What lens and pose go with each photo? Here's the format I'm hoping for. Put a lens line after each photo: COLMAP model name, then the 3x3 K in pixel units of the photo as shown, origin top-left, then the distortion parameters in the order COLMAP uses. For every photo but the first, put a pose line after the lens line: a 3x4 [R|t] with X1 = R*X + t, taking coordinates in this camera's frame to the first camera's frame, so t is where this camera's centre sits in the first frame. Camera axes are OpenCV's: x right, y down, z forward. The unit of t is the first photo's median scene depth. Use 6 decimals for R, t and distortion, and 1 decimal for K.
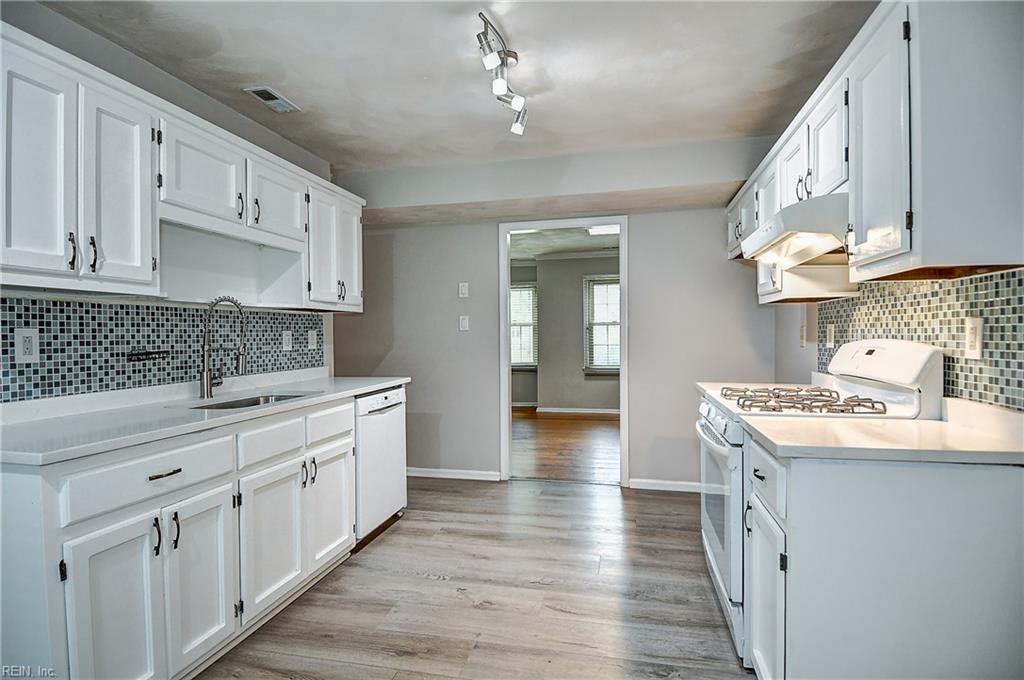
lens RADIAL K [[535.4, 0, 516.1], [0, 535.4, 353.7], [0, 0, 1]] dist [0.039085, -0.044997]
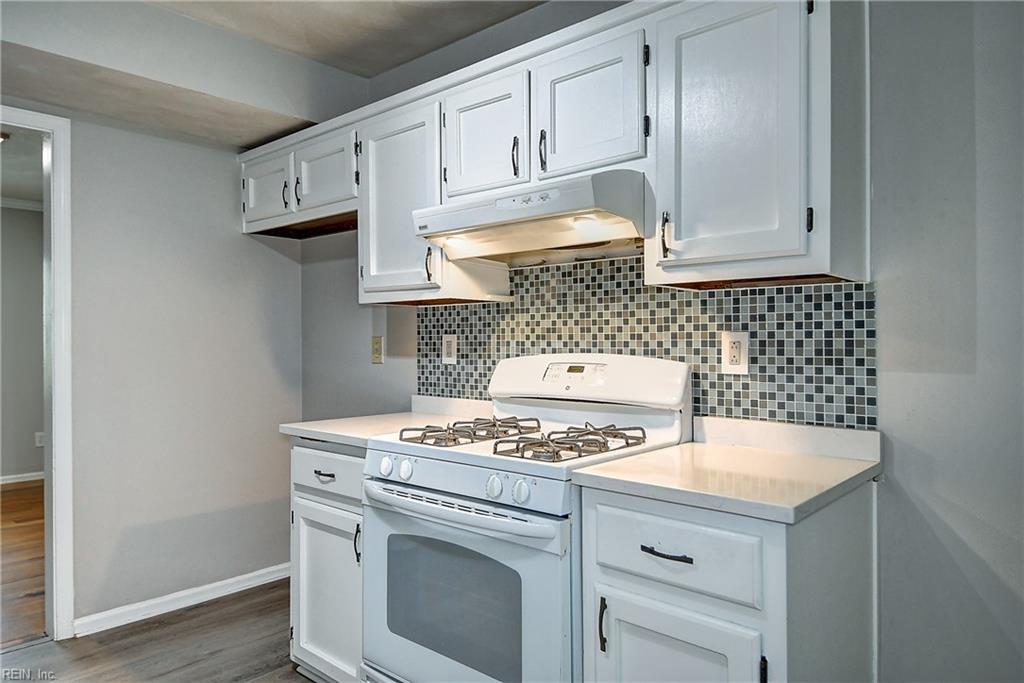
lens RADIAL K [[662.1, 0, 510.3], [0, 662.1, 348.2], [0, 0, 1]] dist [0.038978, -0.017896]
pose [[0.493831, 0.002187, 0.869555, -0.246848], [0.025723, 0.999522, -0.017123, -0.017295], [-0.869178, 0.030823, 0.493539, 0.485994]]
